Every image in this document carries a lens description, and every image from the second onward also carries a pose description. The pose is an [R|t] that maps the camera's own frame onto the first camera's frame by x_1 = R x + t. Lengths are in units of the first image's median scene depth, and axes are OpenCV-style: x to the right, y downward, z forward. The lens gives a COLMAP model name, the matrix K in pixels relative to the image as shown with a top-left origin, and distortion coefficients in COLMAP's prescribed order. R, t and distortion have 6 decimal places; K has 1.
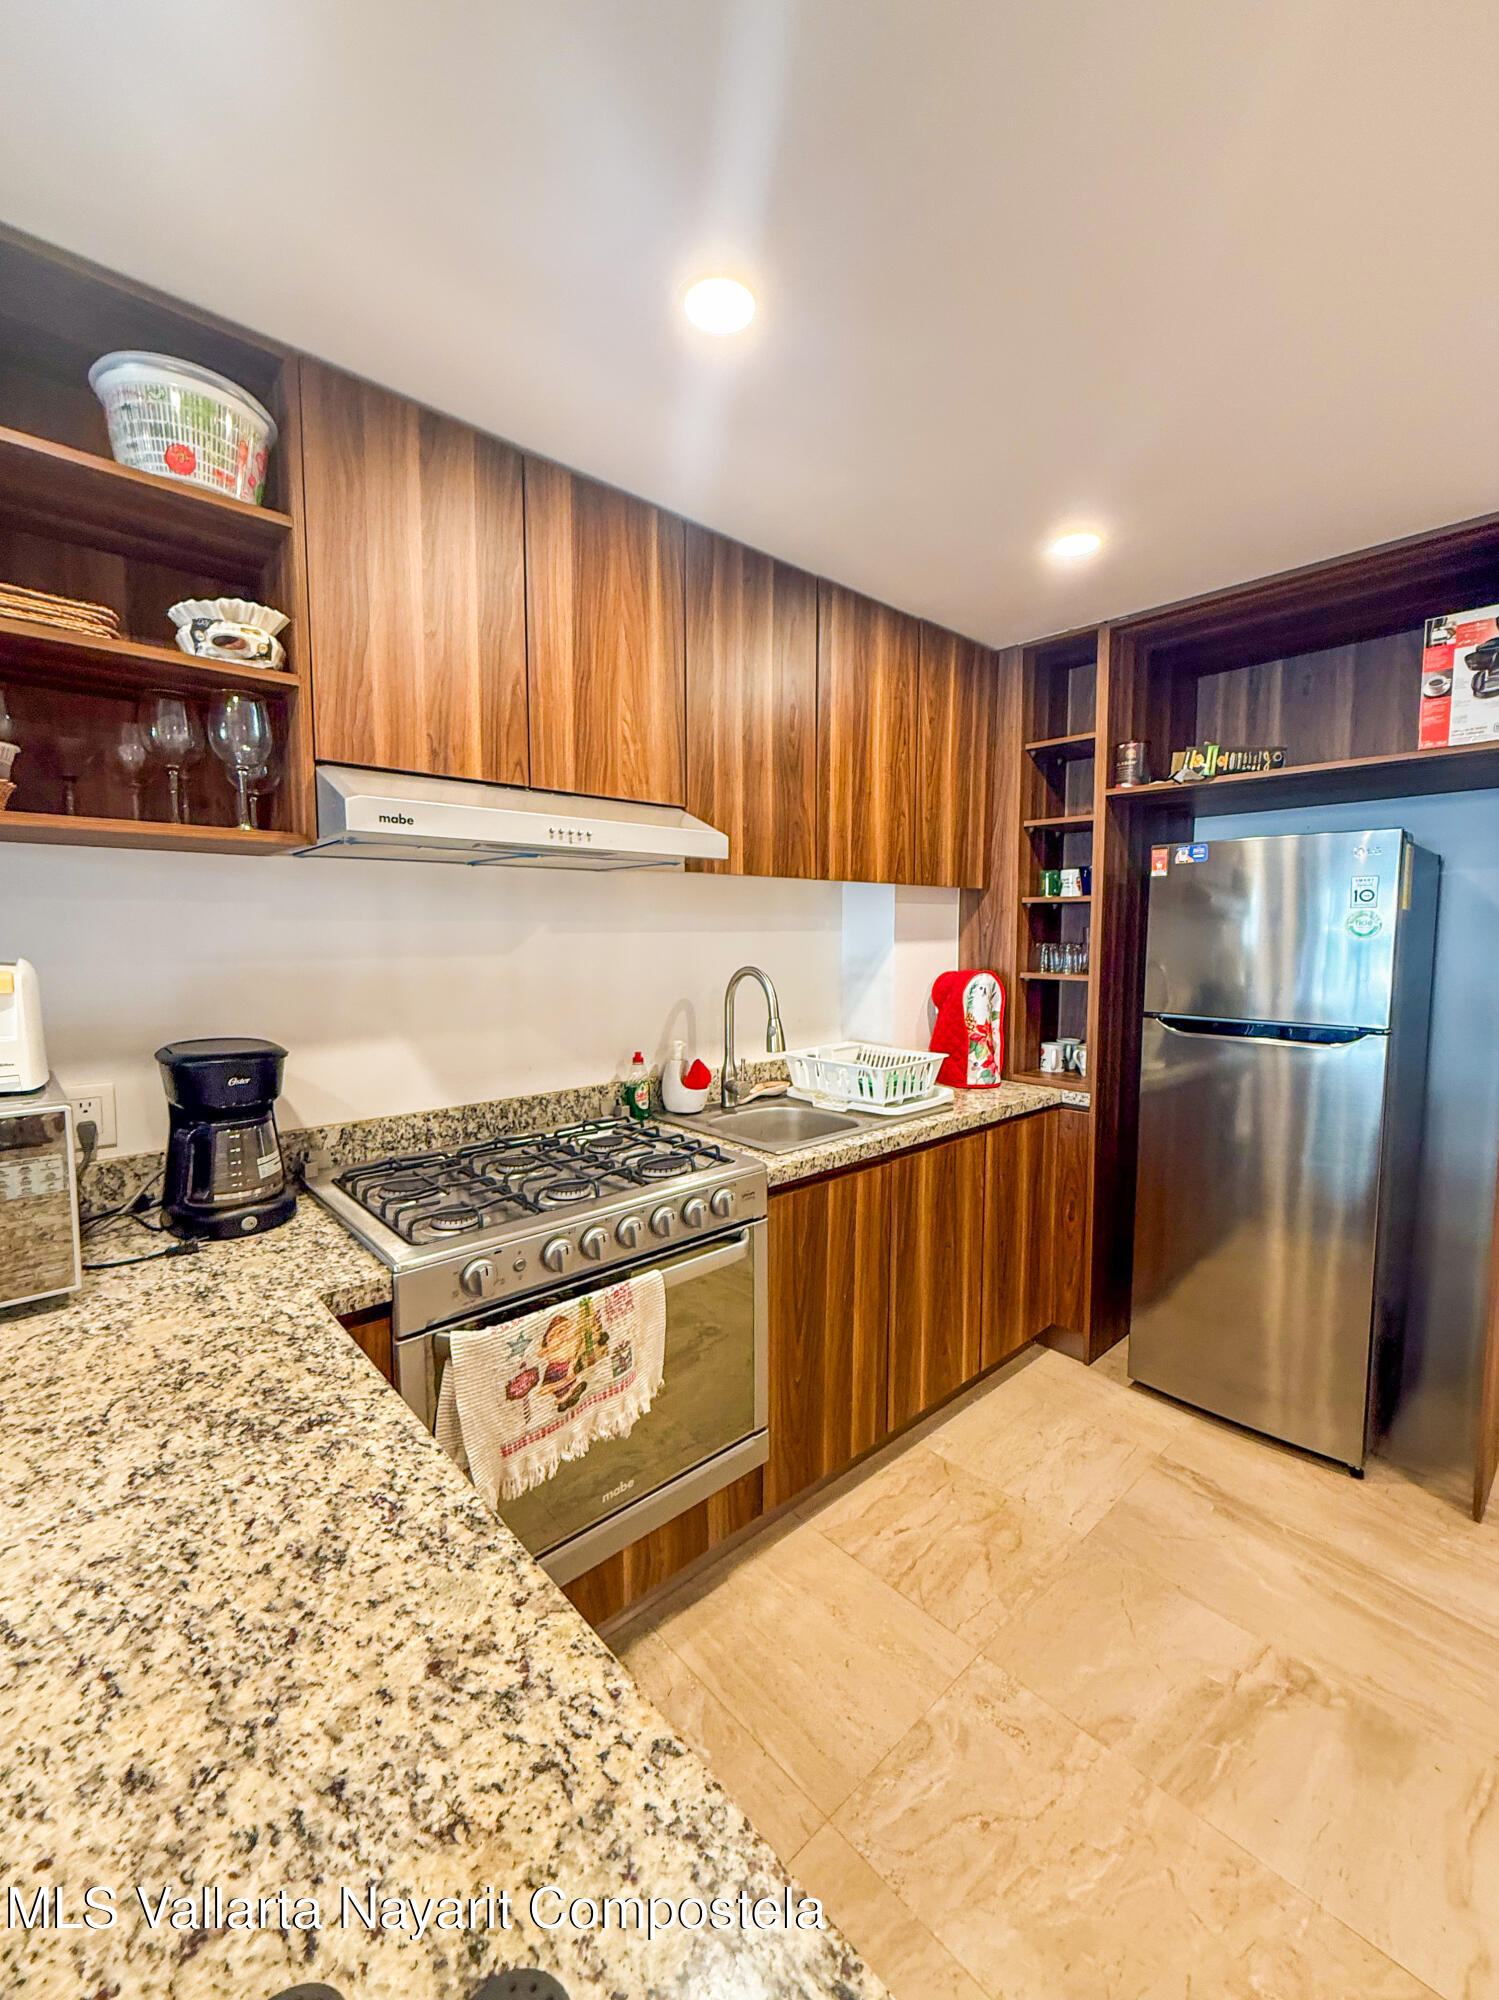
lens RADIAL K [[810.9, 0, 744.8], [0, 810.9, 993.7], [0, 0, 1]] dist [0.000893, -0.000610]
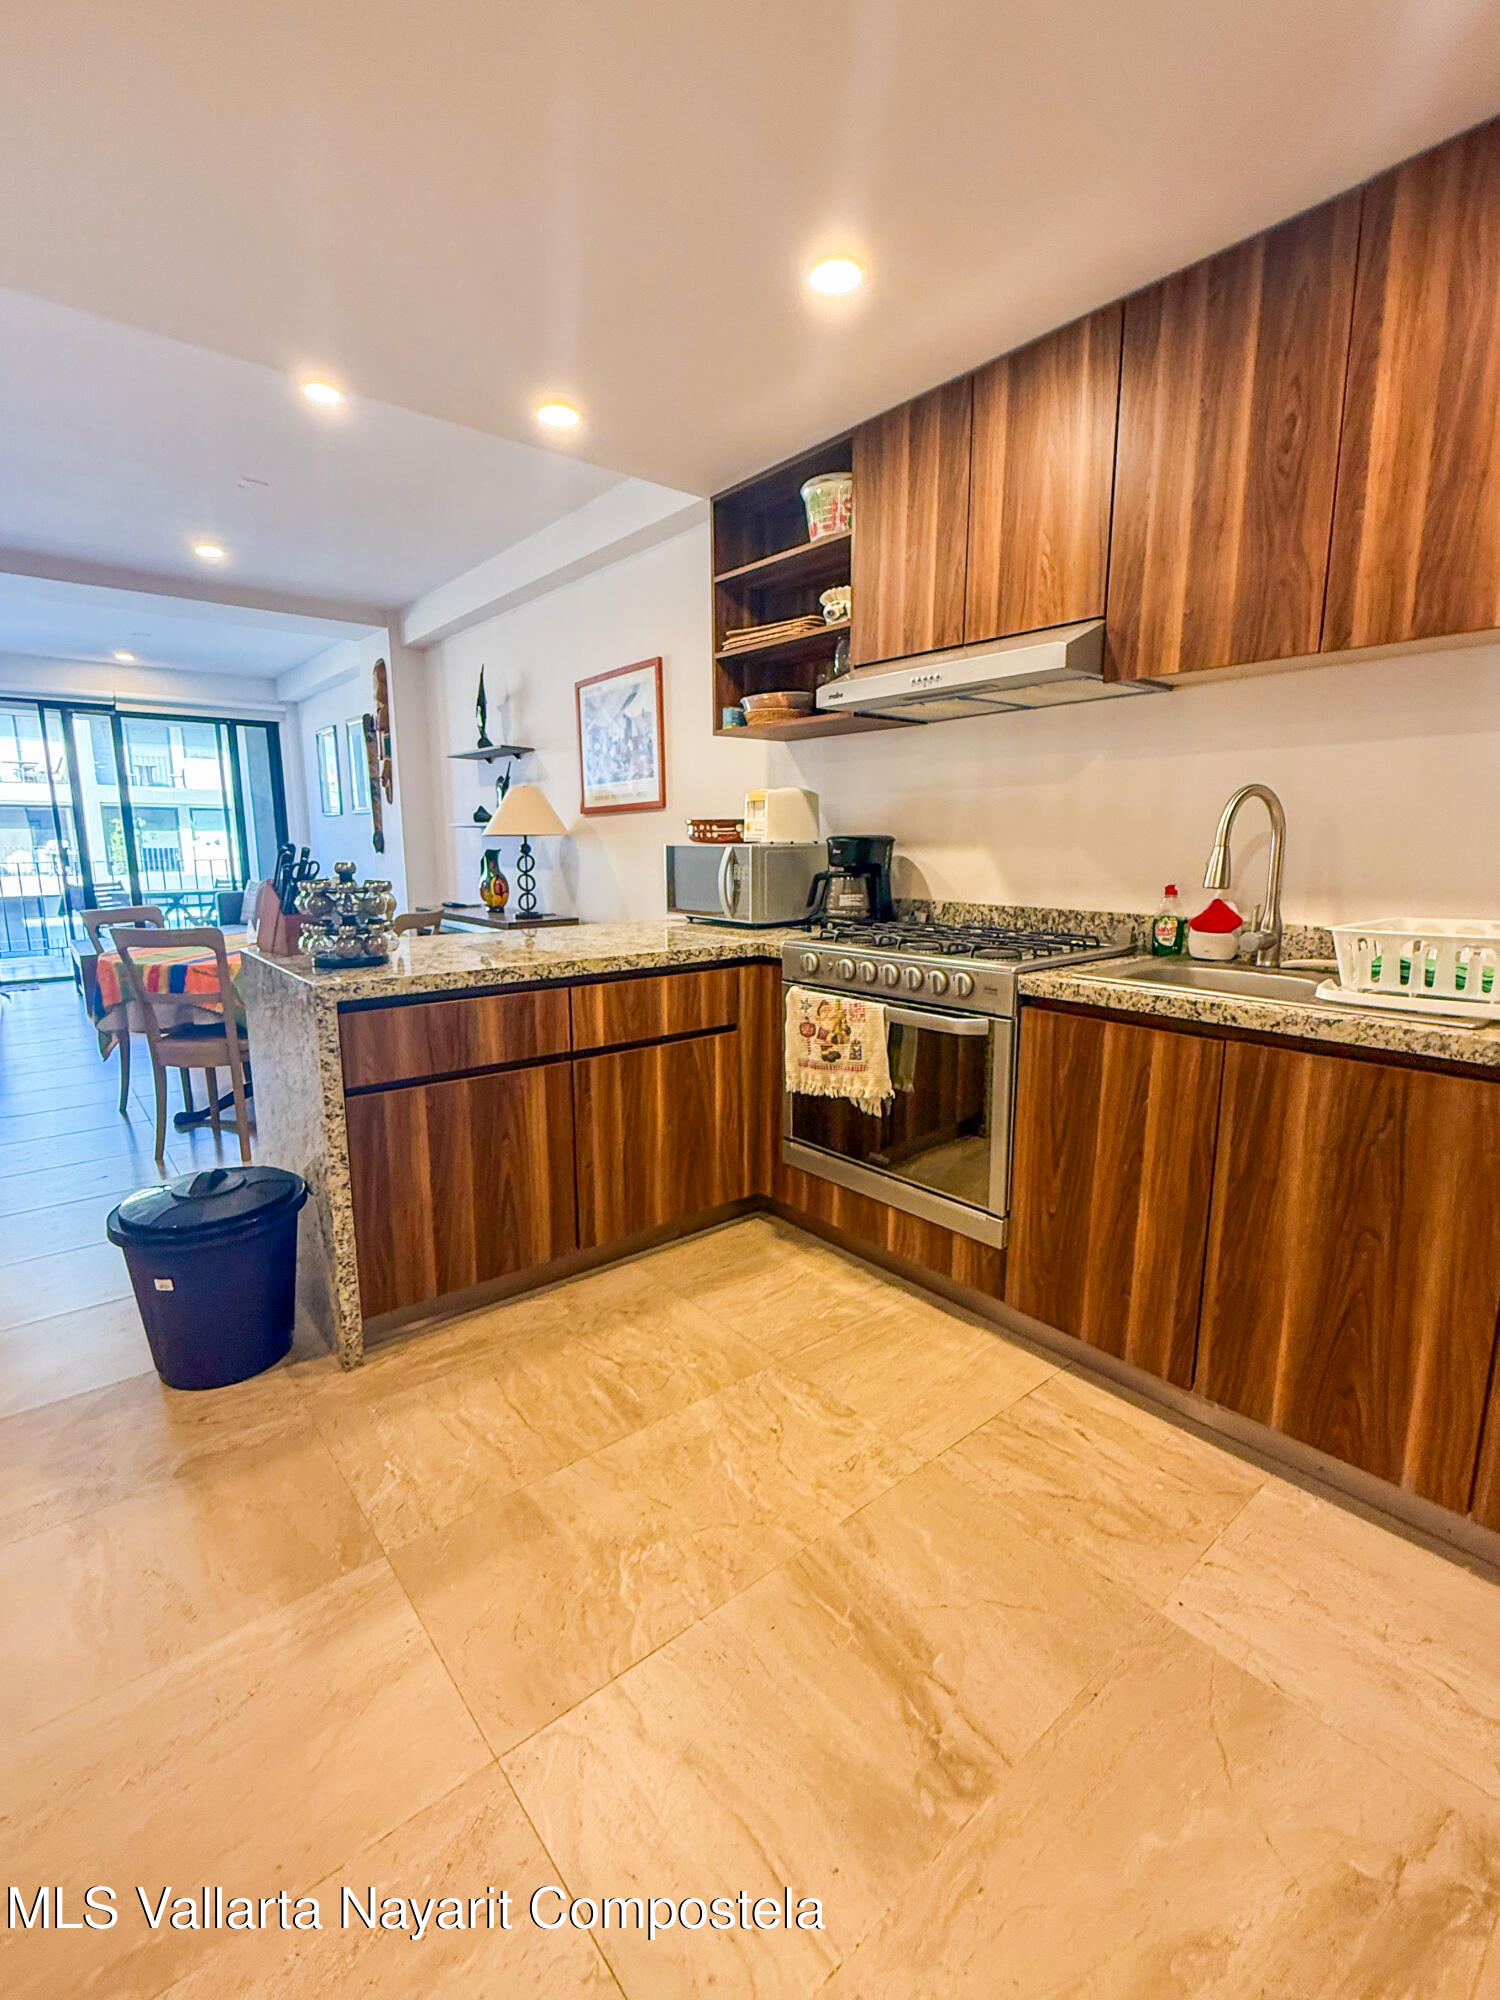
lens RADIAL K [[882.8, 0, 735.4], [0, 882.8, 989.7], [0, 0, 1]] dist [0.002727, 0.000171]
pose [[-0.053549, 0.170403, -0.983918, 0.972364], [-0.077461, 0.981654, 0.174227, 0.055793], [0.995556, 0.085545, -0.039367, 0.577601]]
